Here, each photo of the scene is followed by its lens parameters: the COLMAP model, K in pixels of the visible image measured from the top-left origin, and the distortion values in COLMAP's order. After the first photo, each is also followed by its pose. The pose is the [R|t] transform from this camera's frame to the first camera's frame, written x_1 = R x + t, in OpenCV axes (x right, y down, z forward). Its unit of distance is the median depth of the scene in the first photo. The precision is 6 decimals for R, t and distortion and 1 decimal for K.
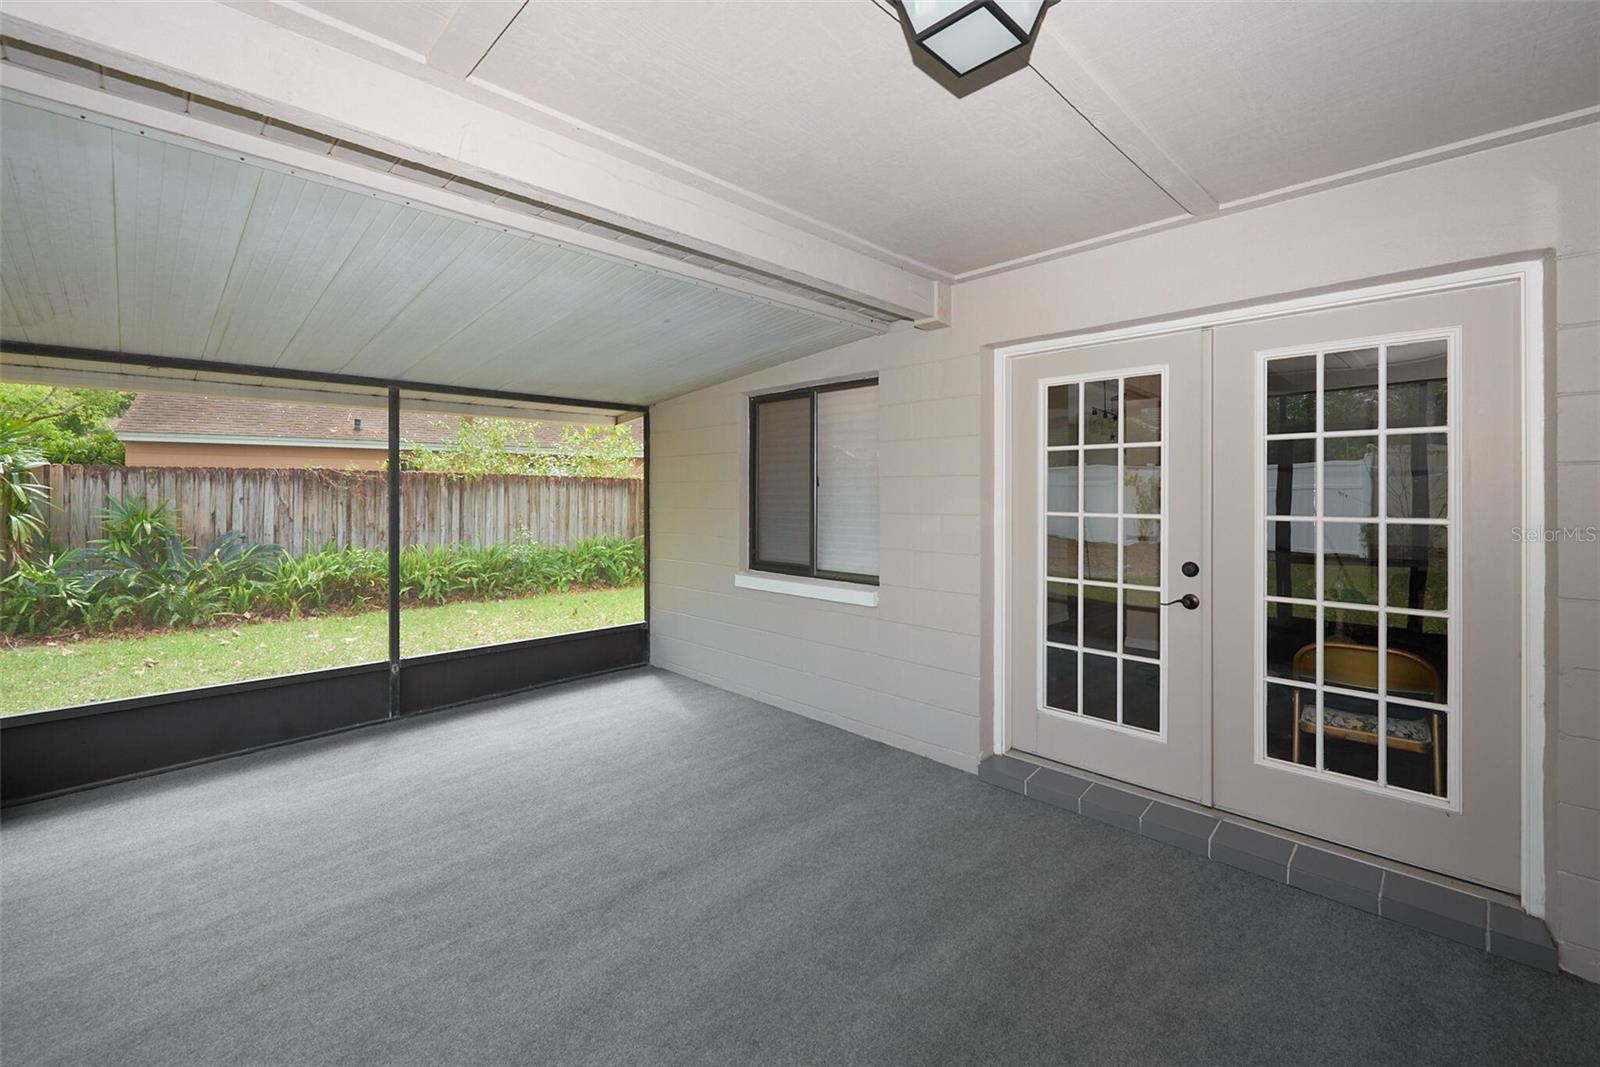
lens RADIAL K [[687.0, 0, 806.1], [0, 687.0, 496.1], [0, 0, 1]] dist [0.001627, 0.000280]
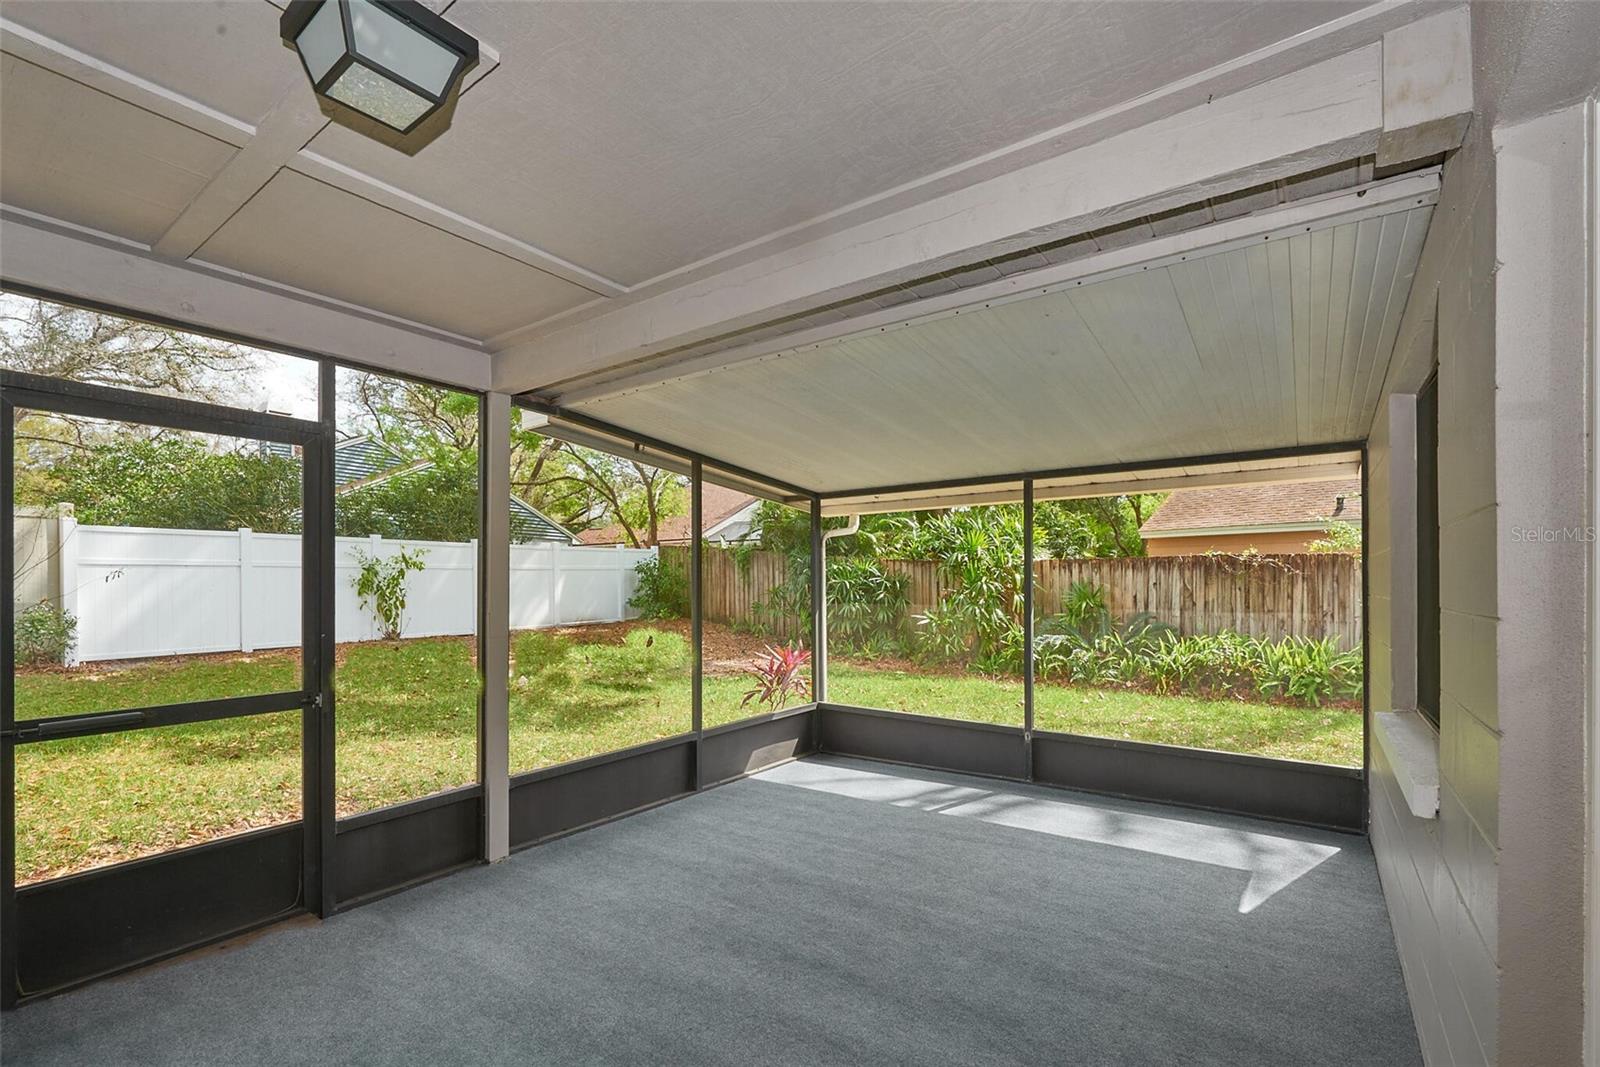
lens RADIAL K [[691.4, 0, 803.8], [0, 691.4, 580.3], [0, 0, 1]] dist [0.000179, 0.000071]
pose [[0.157332, -0.003717, -0.987539, 0.481941], [-0.002015, 0.999990, -0.004085, 0.008531], [0.987544, 0.002632, 0.157323, 0.528504]]
